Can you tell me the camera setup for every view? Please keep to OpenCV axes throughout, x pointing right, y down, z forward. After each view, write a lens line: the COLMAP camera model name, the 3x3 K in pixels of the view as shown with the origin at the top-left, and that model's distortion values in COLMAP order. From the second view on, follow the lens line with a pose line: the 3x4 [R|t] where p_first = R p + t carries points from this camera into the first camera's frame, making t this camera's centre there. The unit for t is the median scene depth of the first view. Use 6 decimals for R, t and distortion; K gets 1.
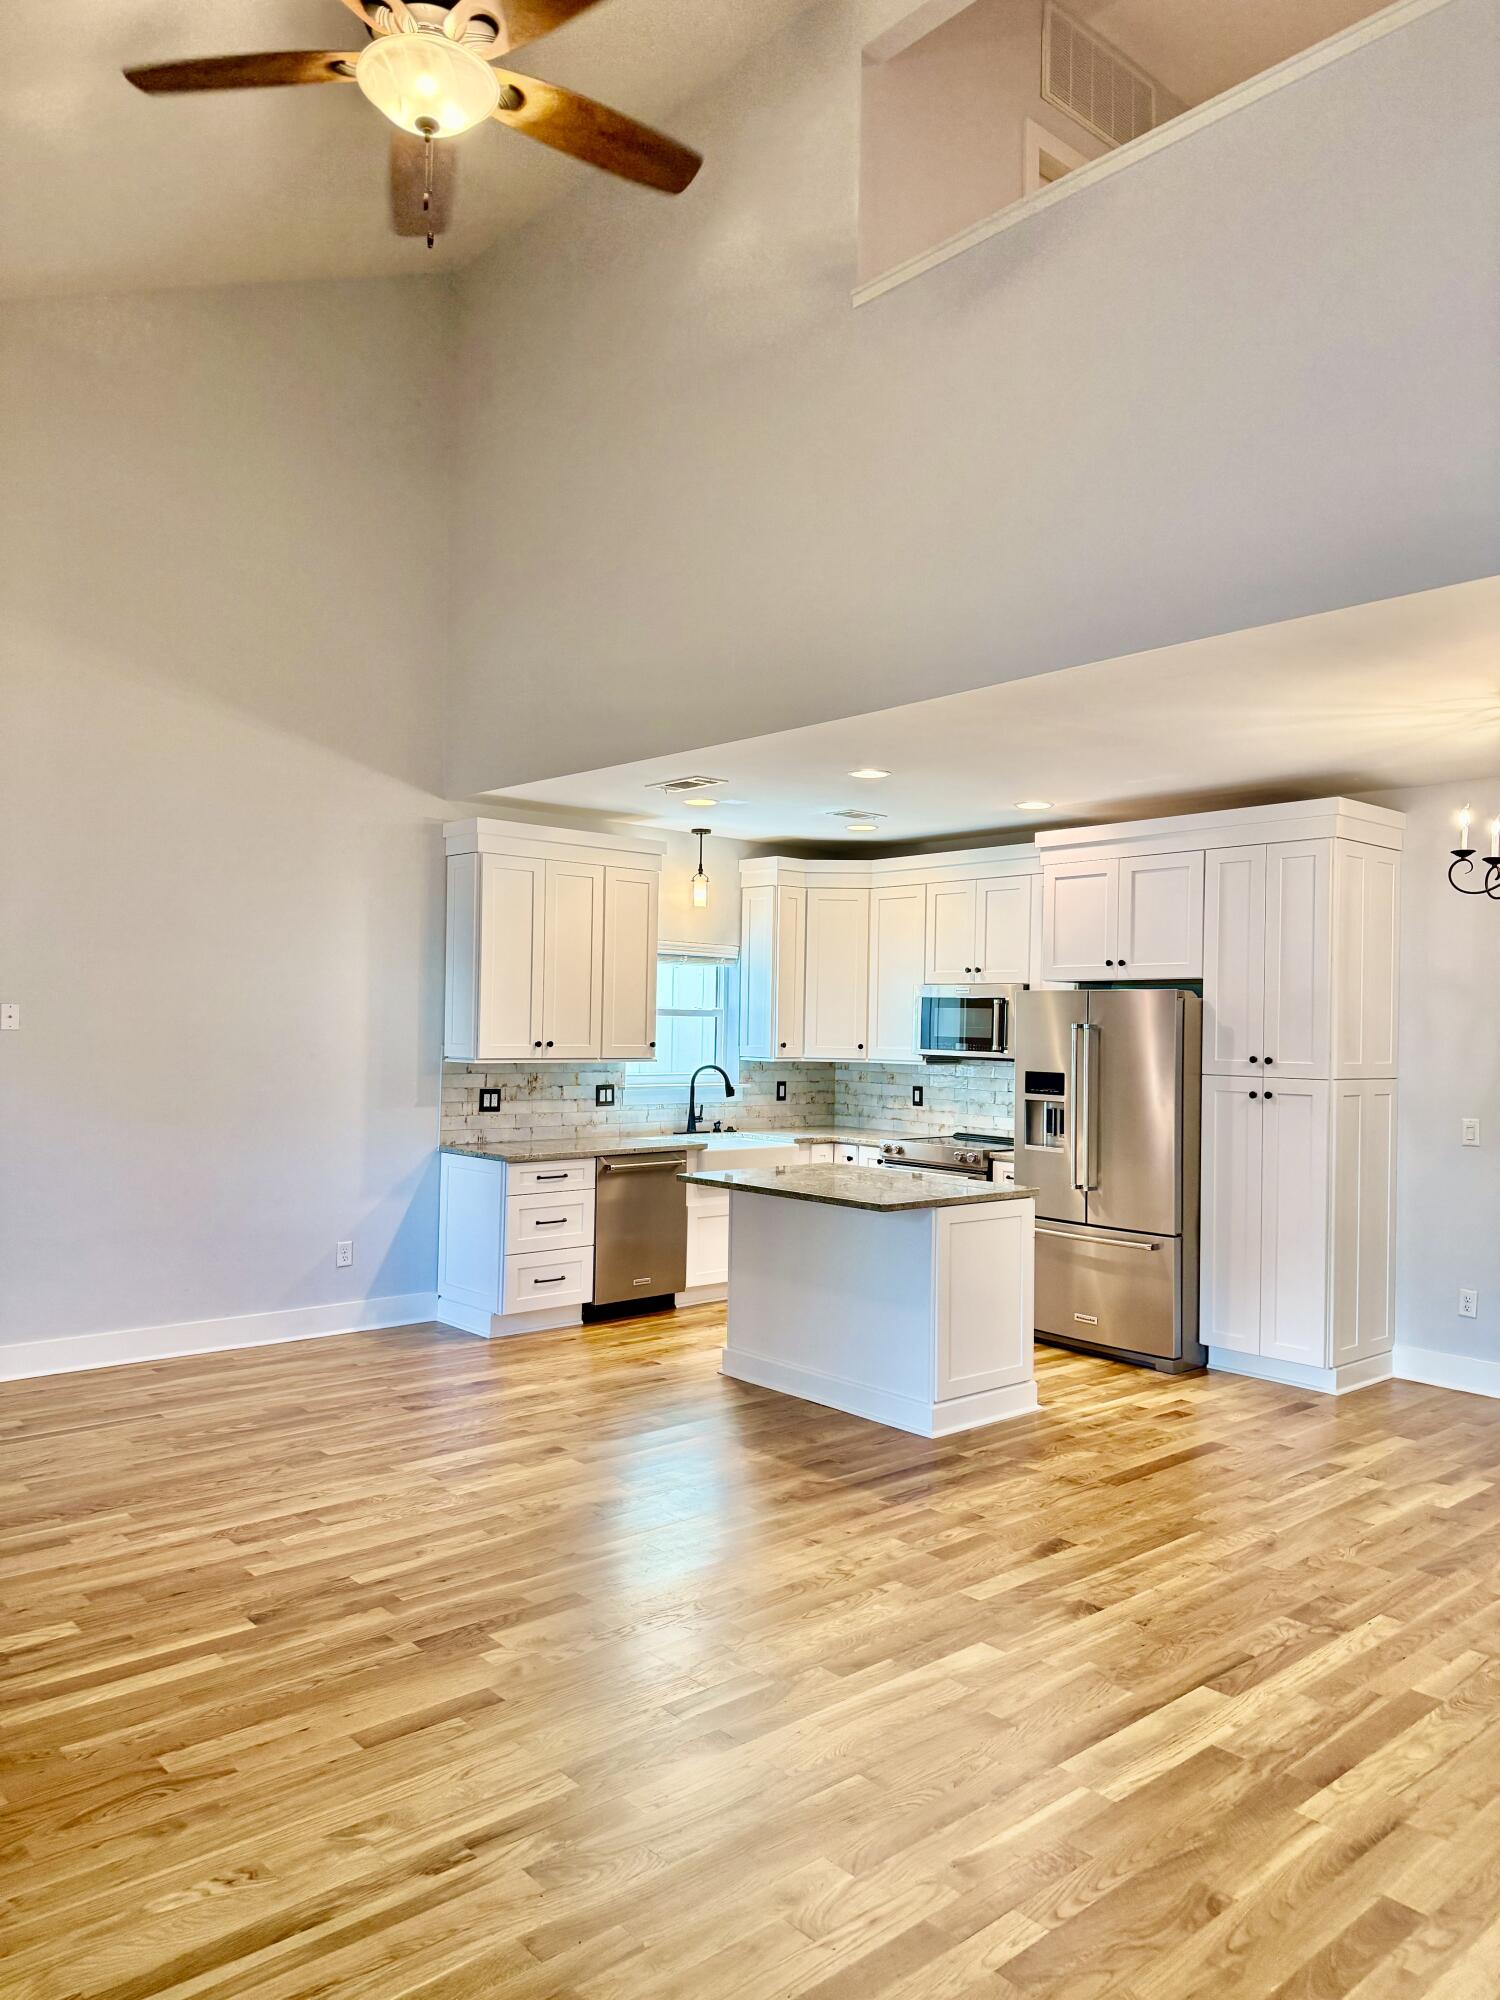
lens RADIAL K [[1396.4, 0, 750.0], [0, 1396.4, 1000.0], [0, 0, 1]] dist [0.110681, -0.176524]
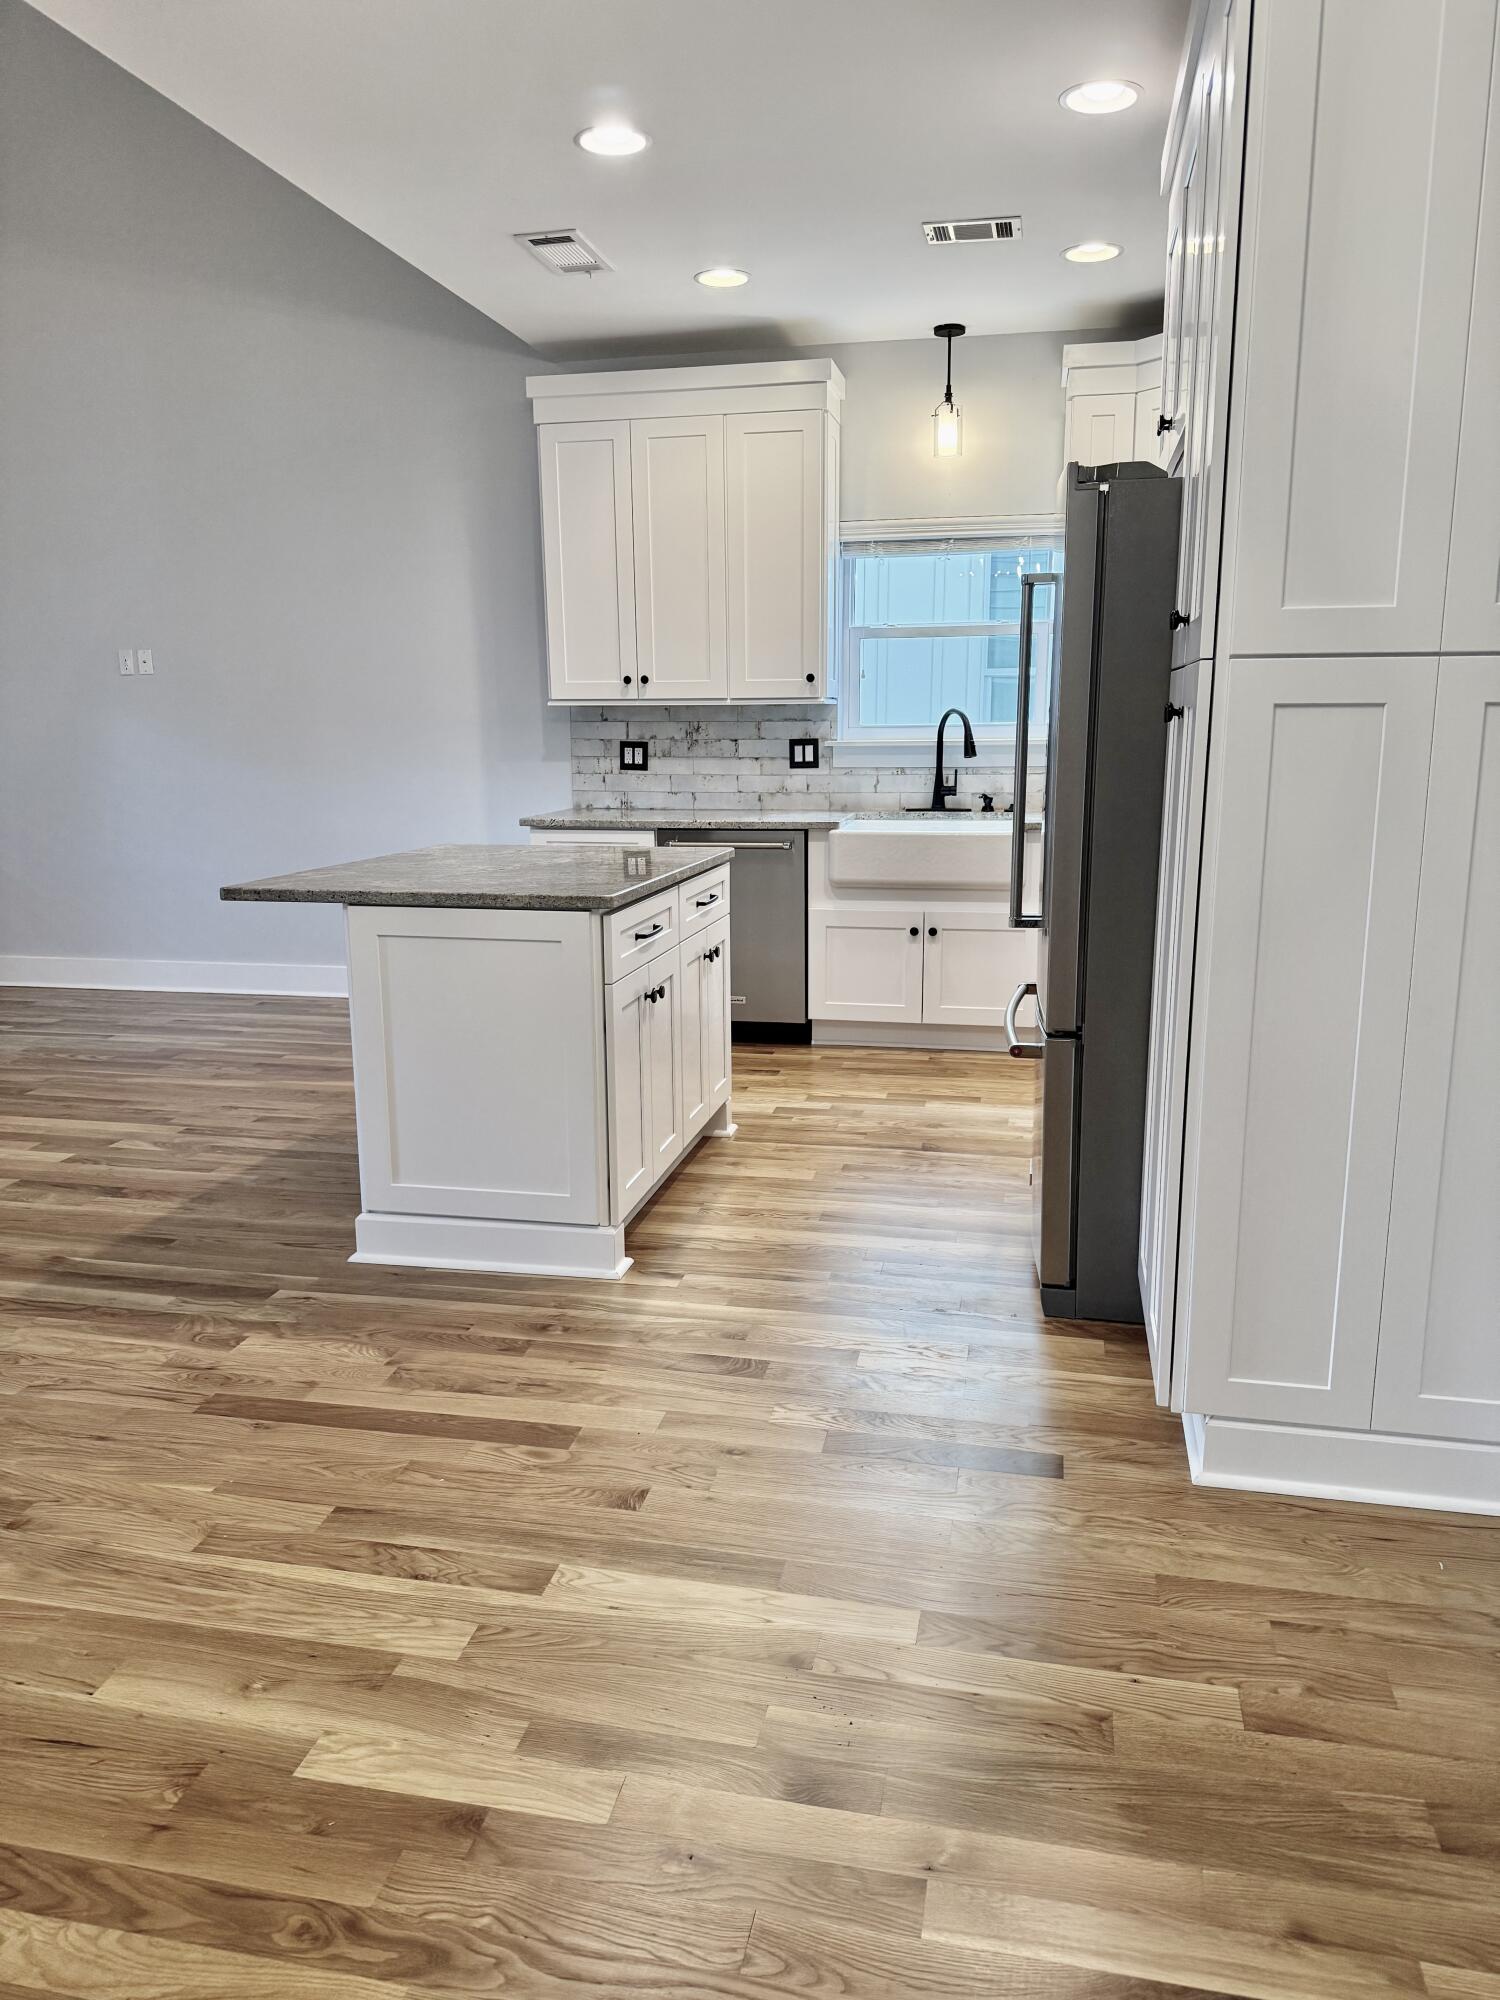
lens RADIAL K [[1396.4, 0, 750.0], [0, 1396.4, 1000.0], [0, 0, 1]] dist [0.110681, -0.176524]
pose [[0.595403, 0.136396, -0.791764, 0.610038], [0.030280, 0.980974, 0.191762, 0.067183], [0.802856, -0.138150, 0.579945, 0.669354]]
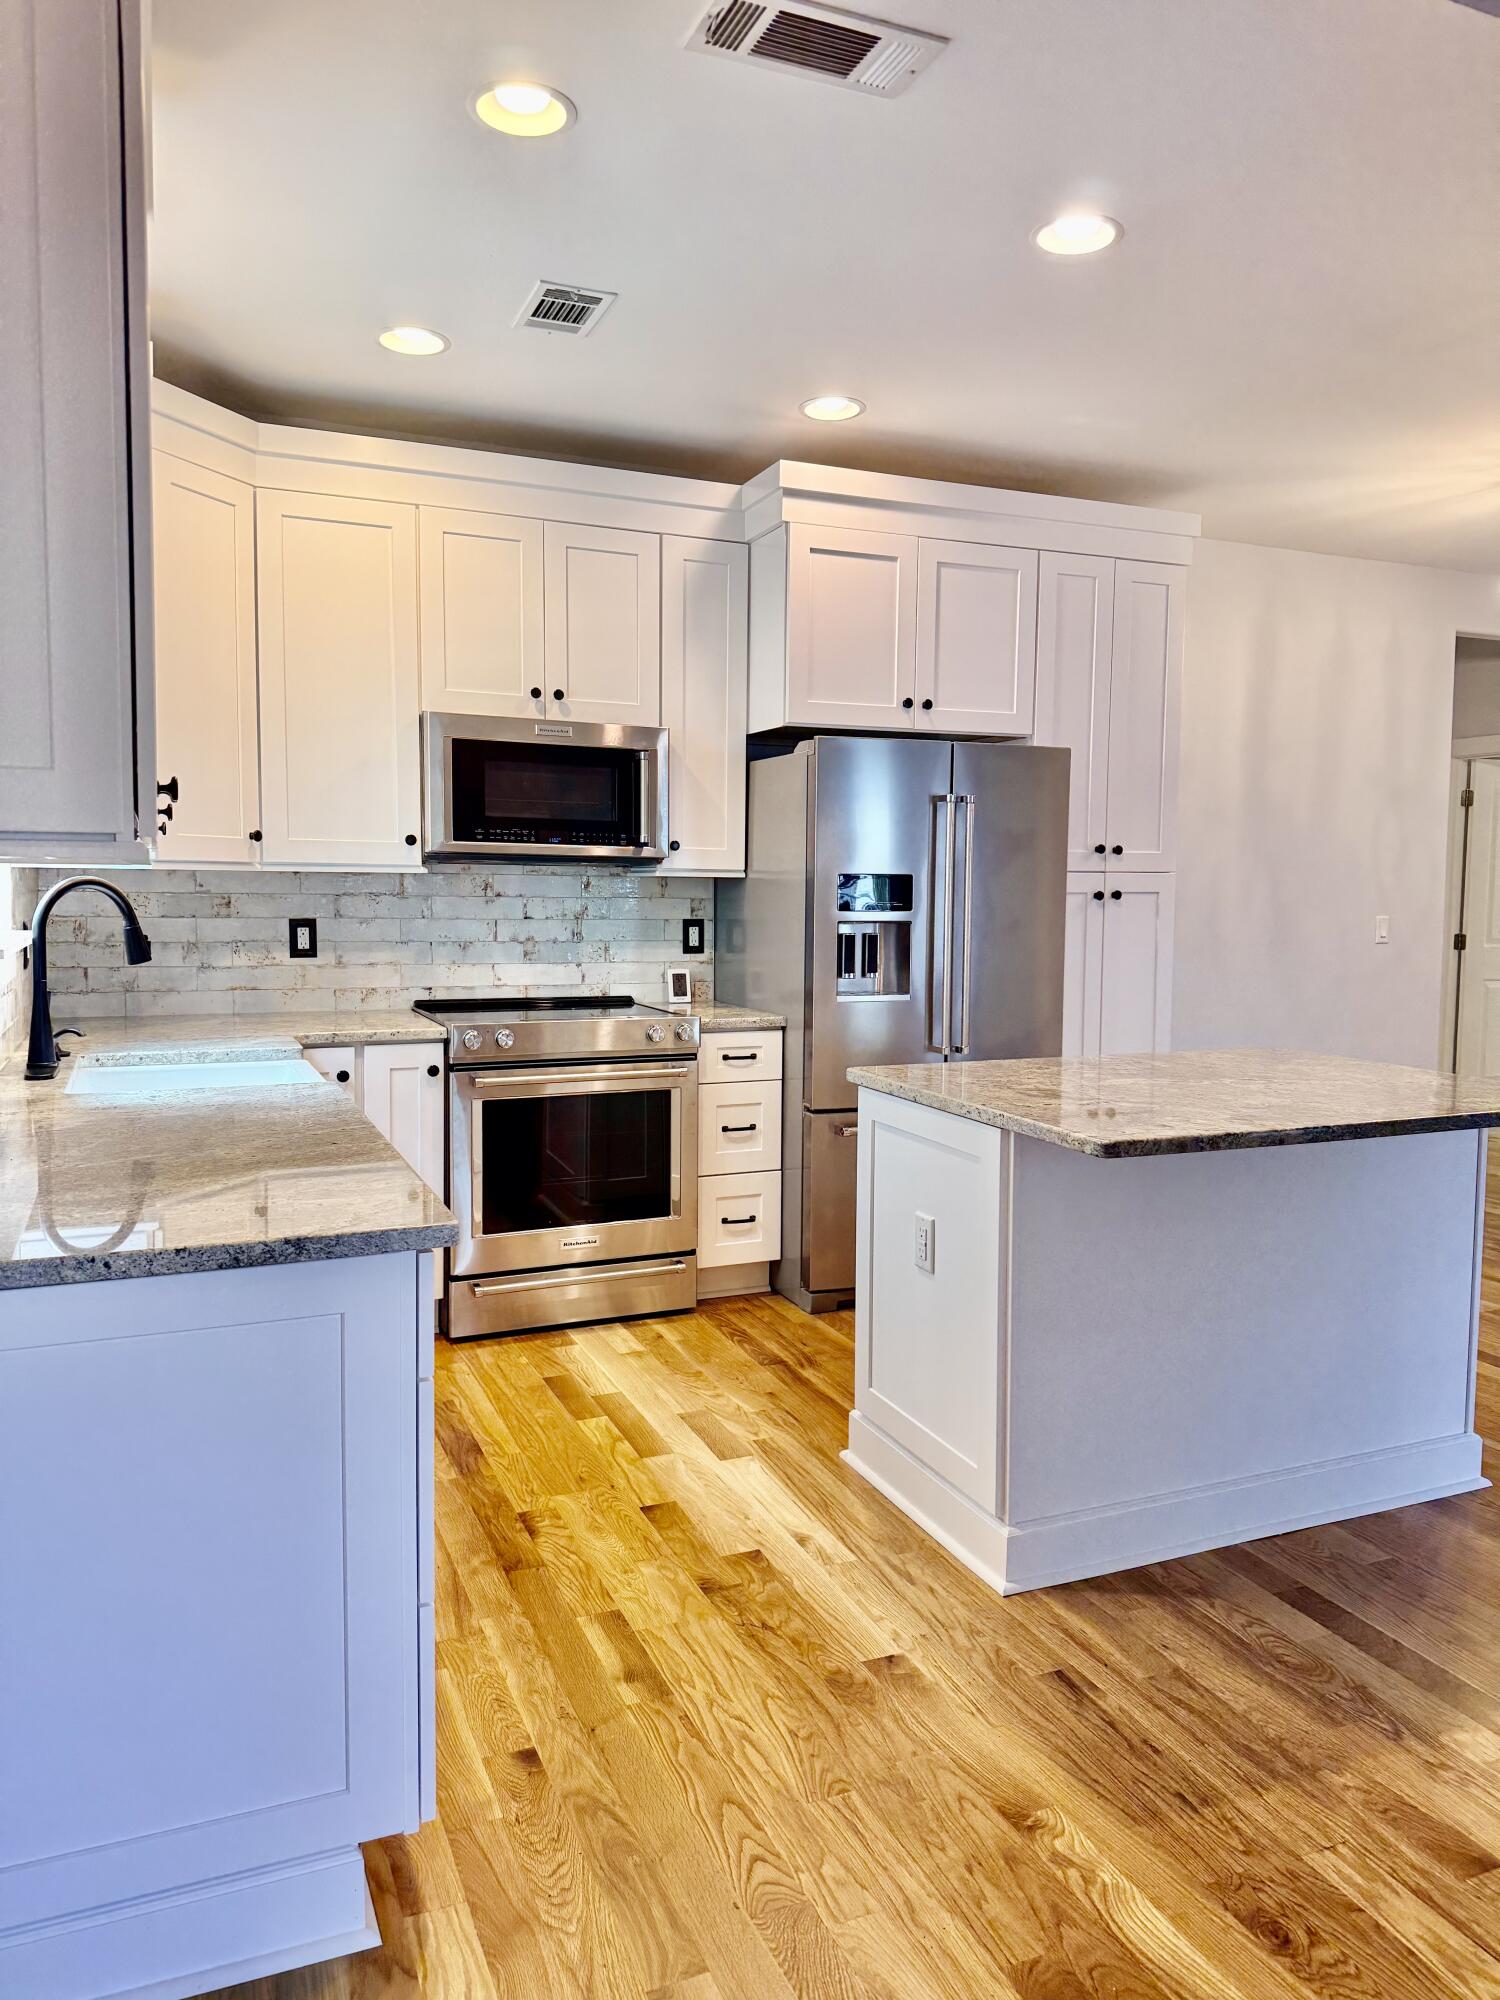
lens RADIAL K [[1396.4, 0, 750.0], [0, 1396.4, 1000.0], [0, 0, 1]] dist [0.110681, -0.176524]
pose [[0.313107, -0.096184, 0.944835, -0.425876], [-0.019865, 0.993977, 0.107770, 0.045165], [-0.949510, -0.052513, 0.309310, 0.945319]]
